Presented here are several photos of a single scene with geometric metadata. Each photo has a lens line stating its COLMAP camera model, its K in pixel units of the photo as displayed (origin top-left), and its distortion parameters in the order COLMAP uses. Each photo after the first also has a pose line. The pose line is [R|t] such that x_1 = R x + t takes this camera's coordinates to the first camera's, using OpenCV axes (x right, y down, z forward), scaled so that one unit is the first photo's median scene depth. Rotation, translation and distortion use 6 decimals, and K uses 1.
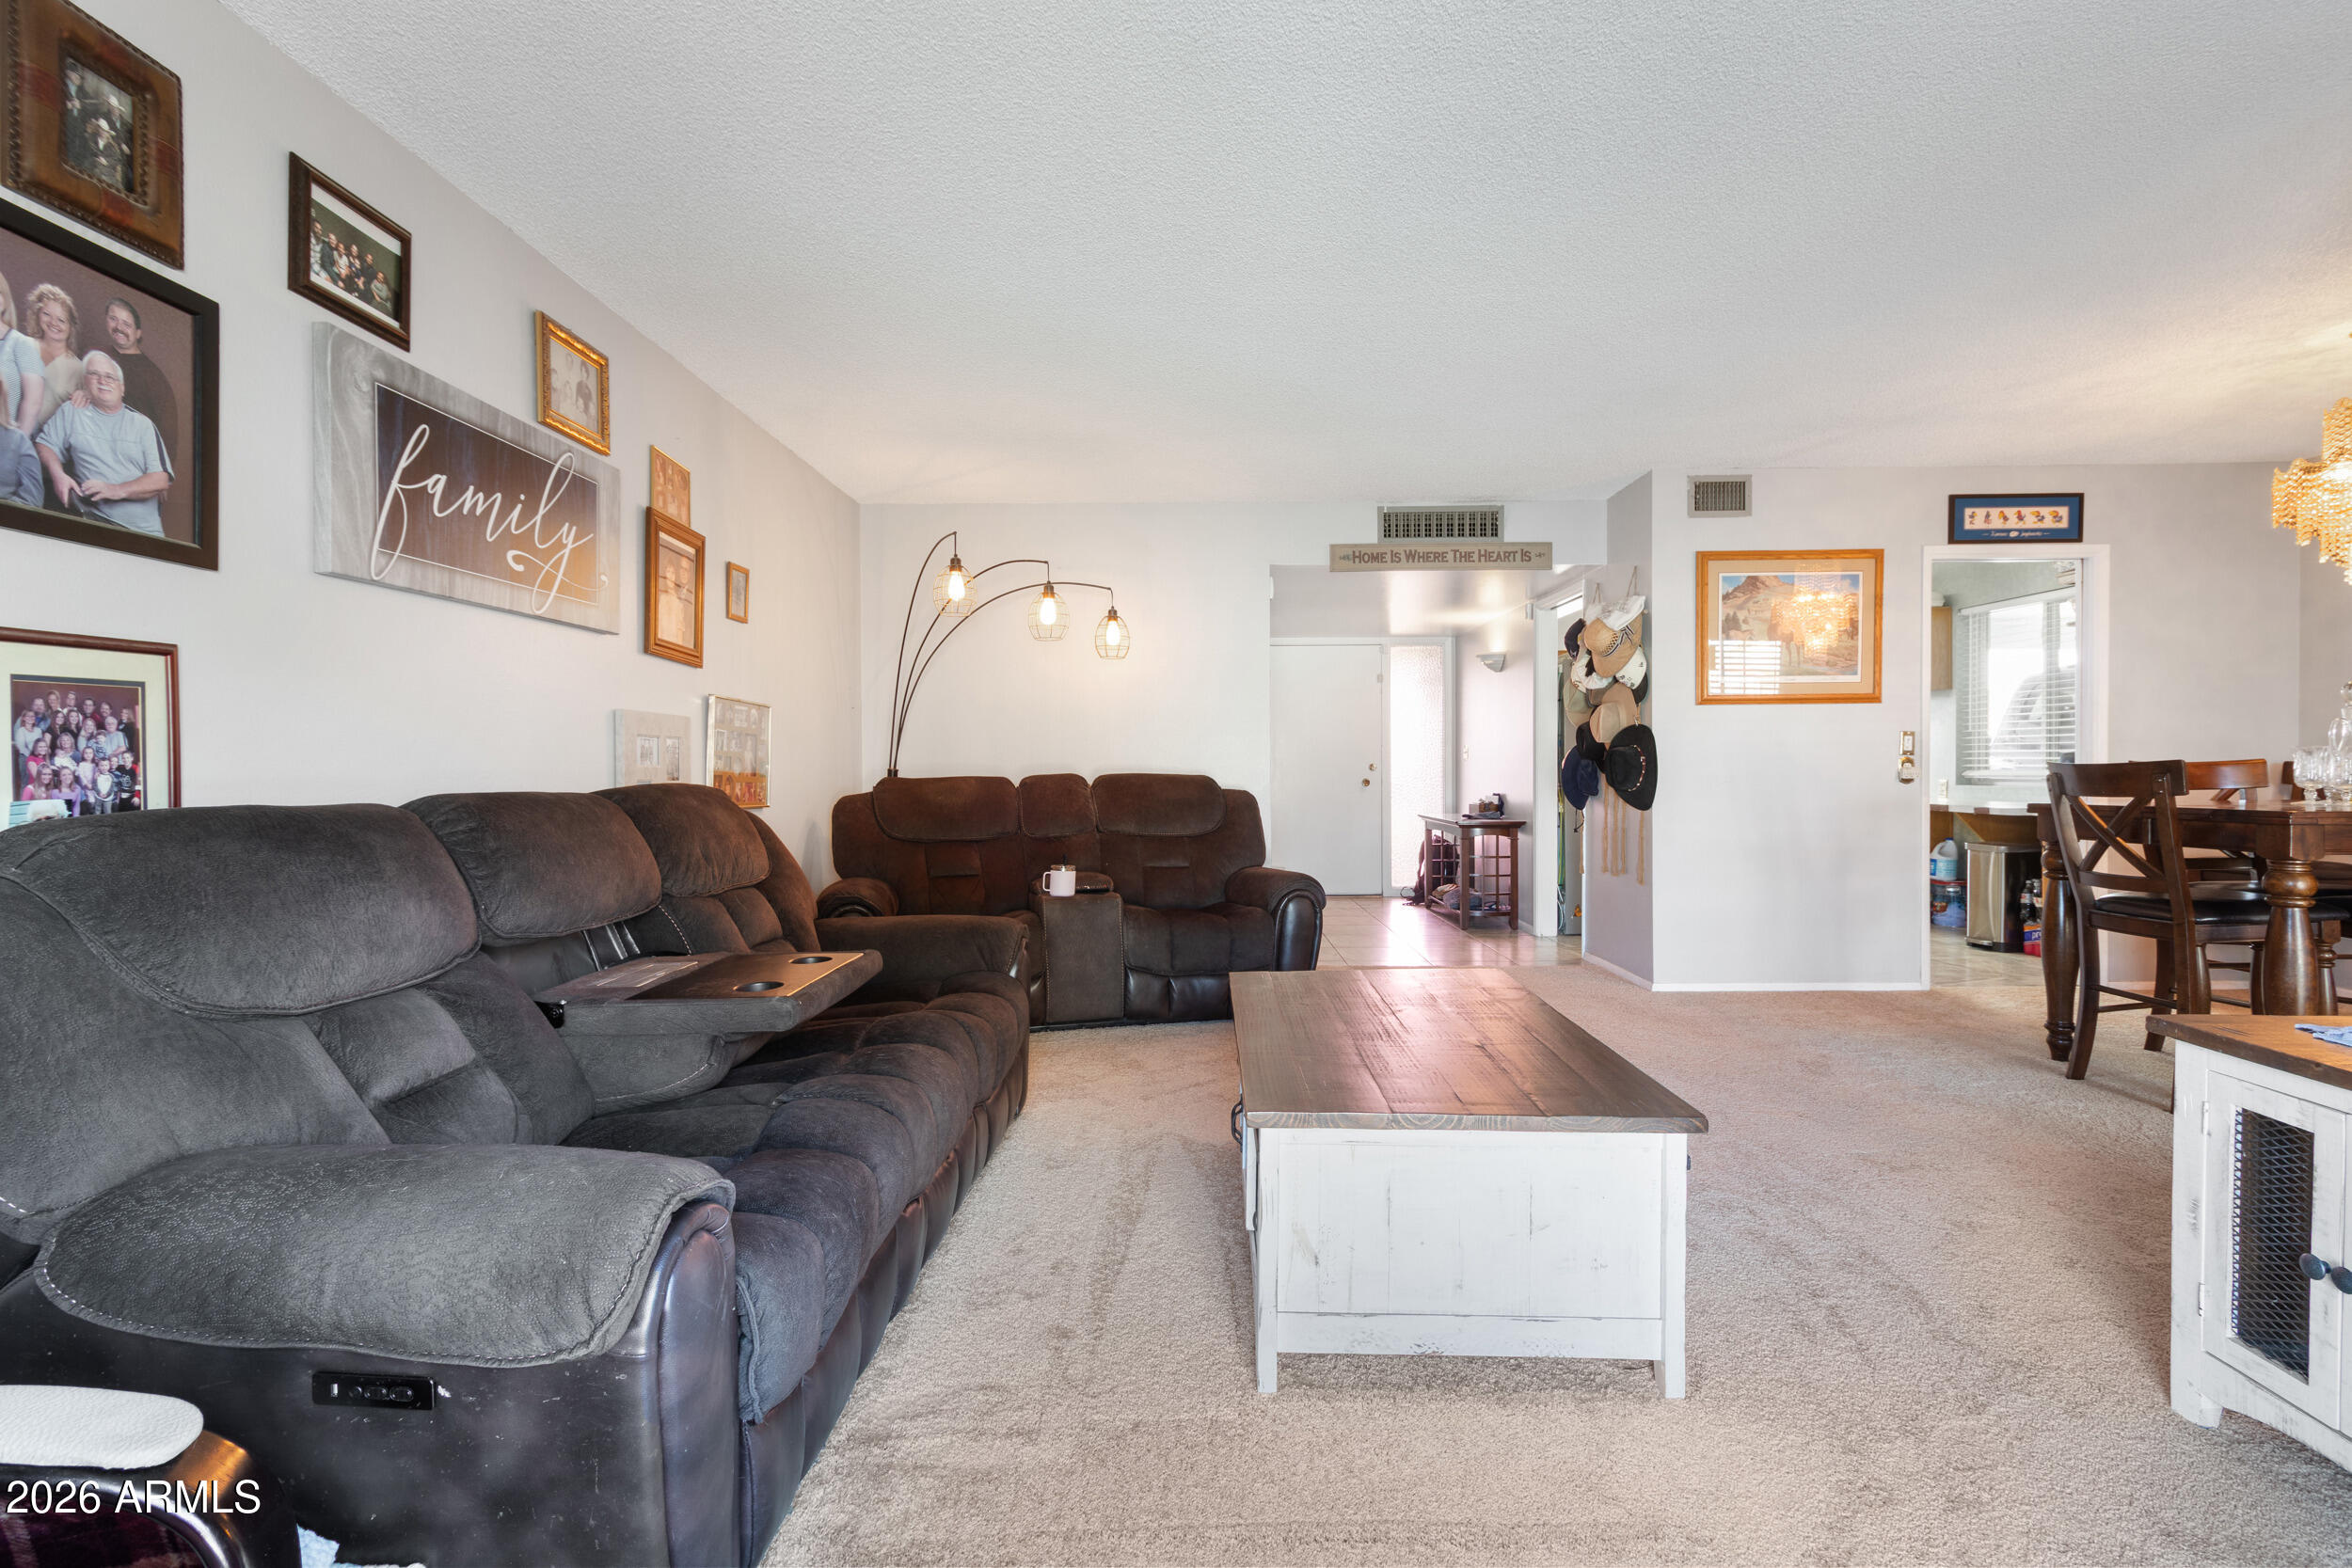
lens RADIAL K [[1083.3, 0, 1172.2], [0, 1083.3, 775.1], [0, 0, 1]] dist [0.004165, 0.000523]
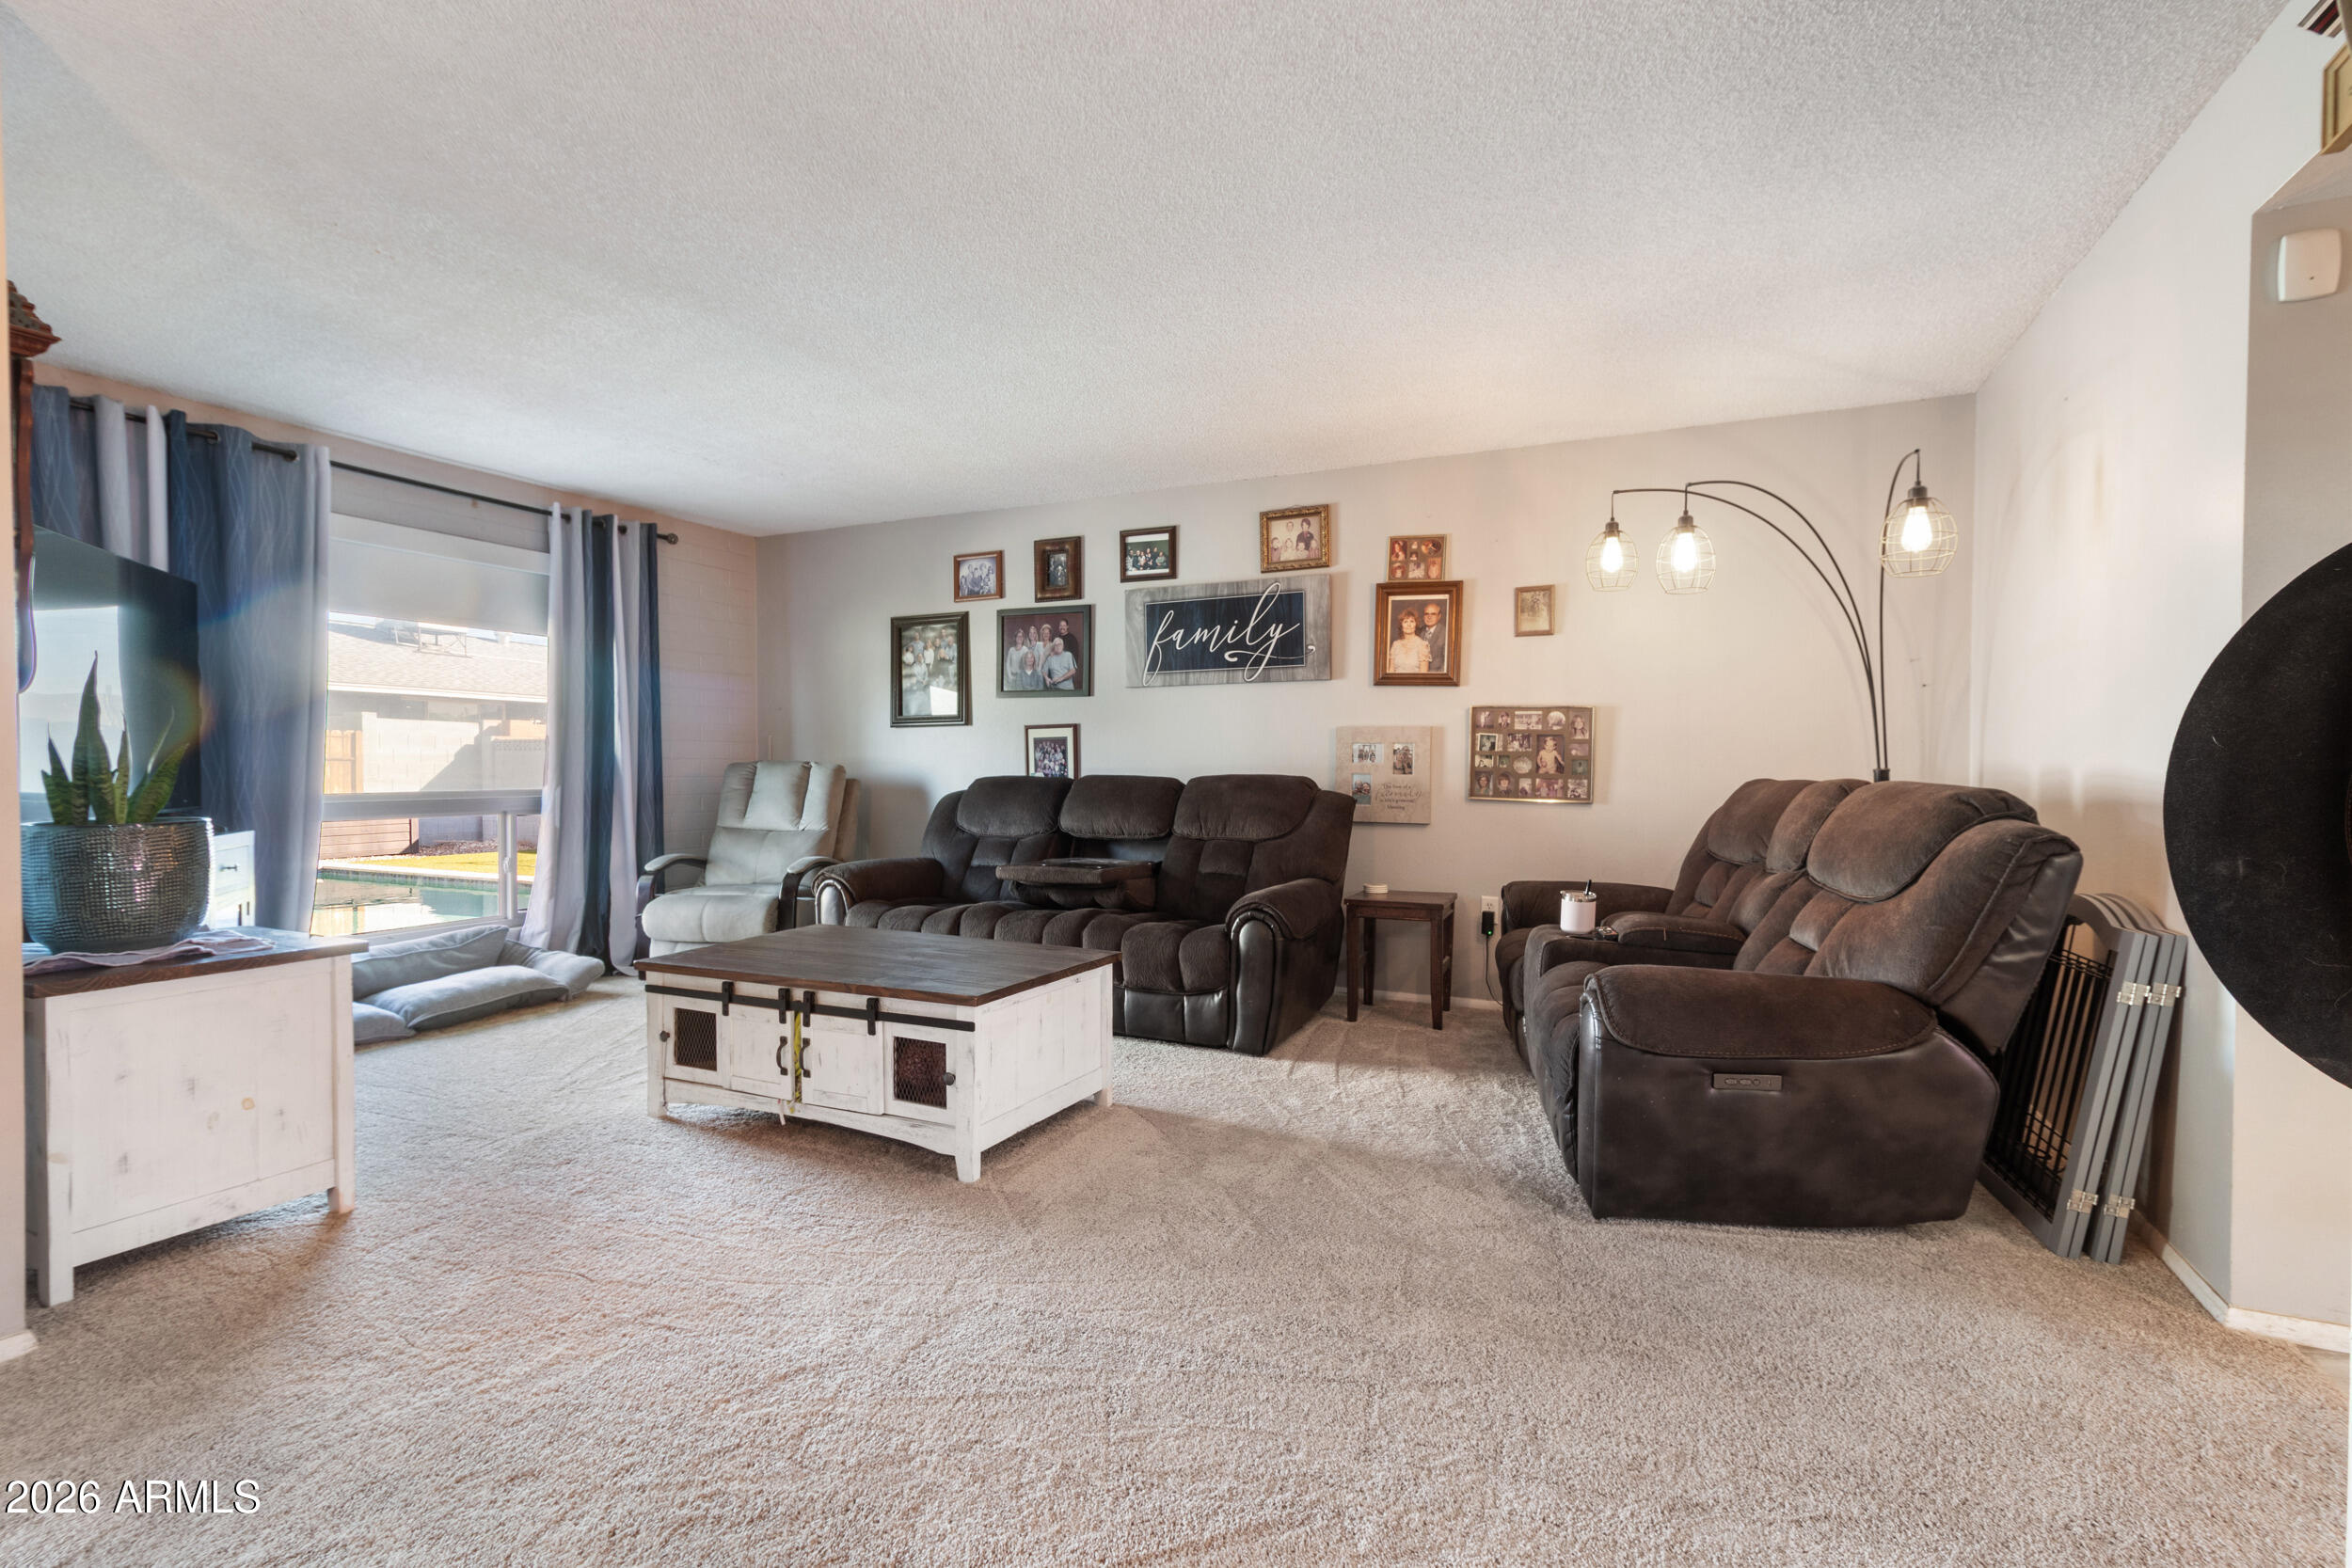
lens RADIAL K [[1083.3, 0, 1189.9], [0, 1083.3, 777.1], [0, 0, 1]] dist [0.004165, 0.000523]
pose [[-0.405097, 0.011180, -0.914205, 1.222240], [-0.009467, 0.999820, 0.016422, -0.015874], [0.914224, 0.015307, -0.404919, 1.776672]]
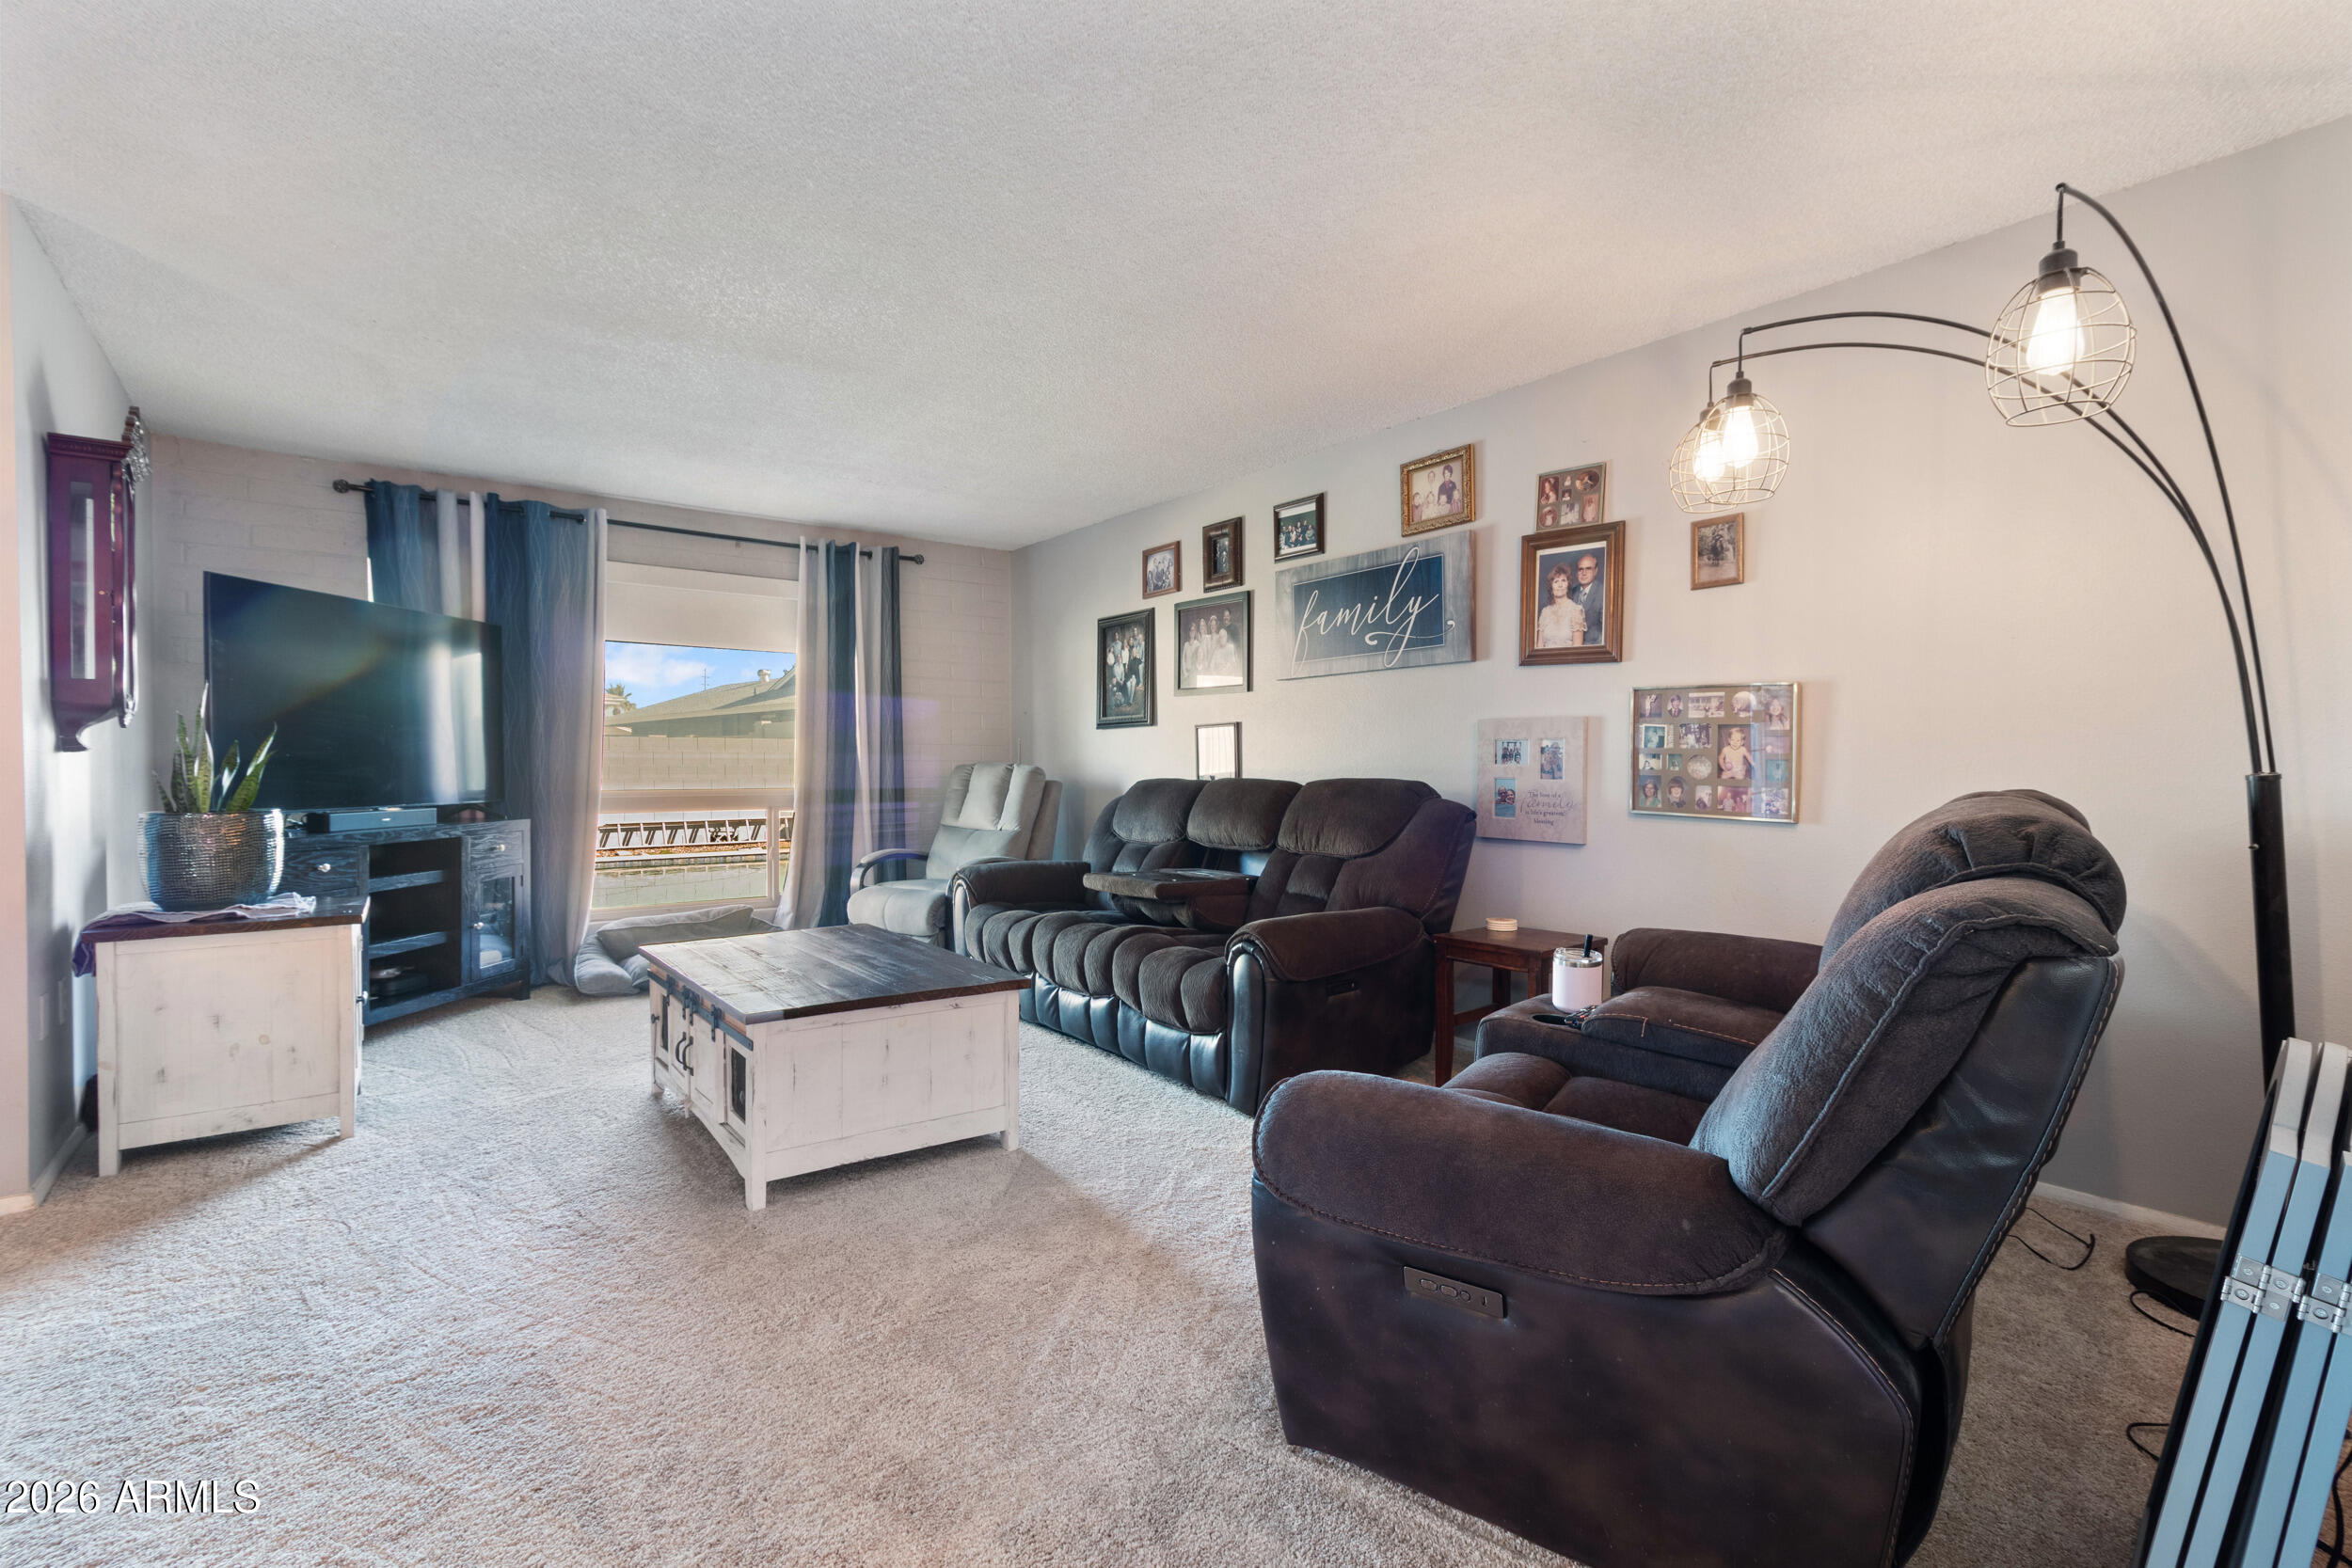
lens RADIAL K [[1083.3, 0, 1186.0], [0, 1083.3, 777.9], [0, 0, 1]] dist [0.004165, 0.000523]
pose [[-0.781301, 0.007507, -0.624110, 0.652394], [-0.005949, 0.999793, 0.019474, -0.020280], [0.624127, 0.018927, -0.781094, 2.179894]]
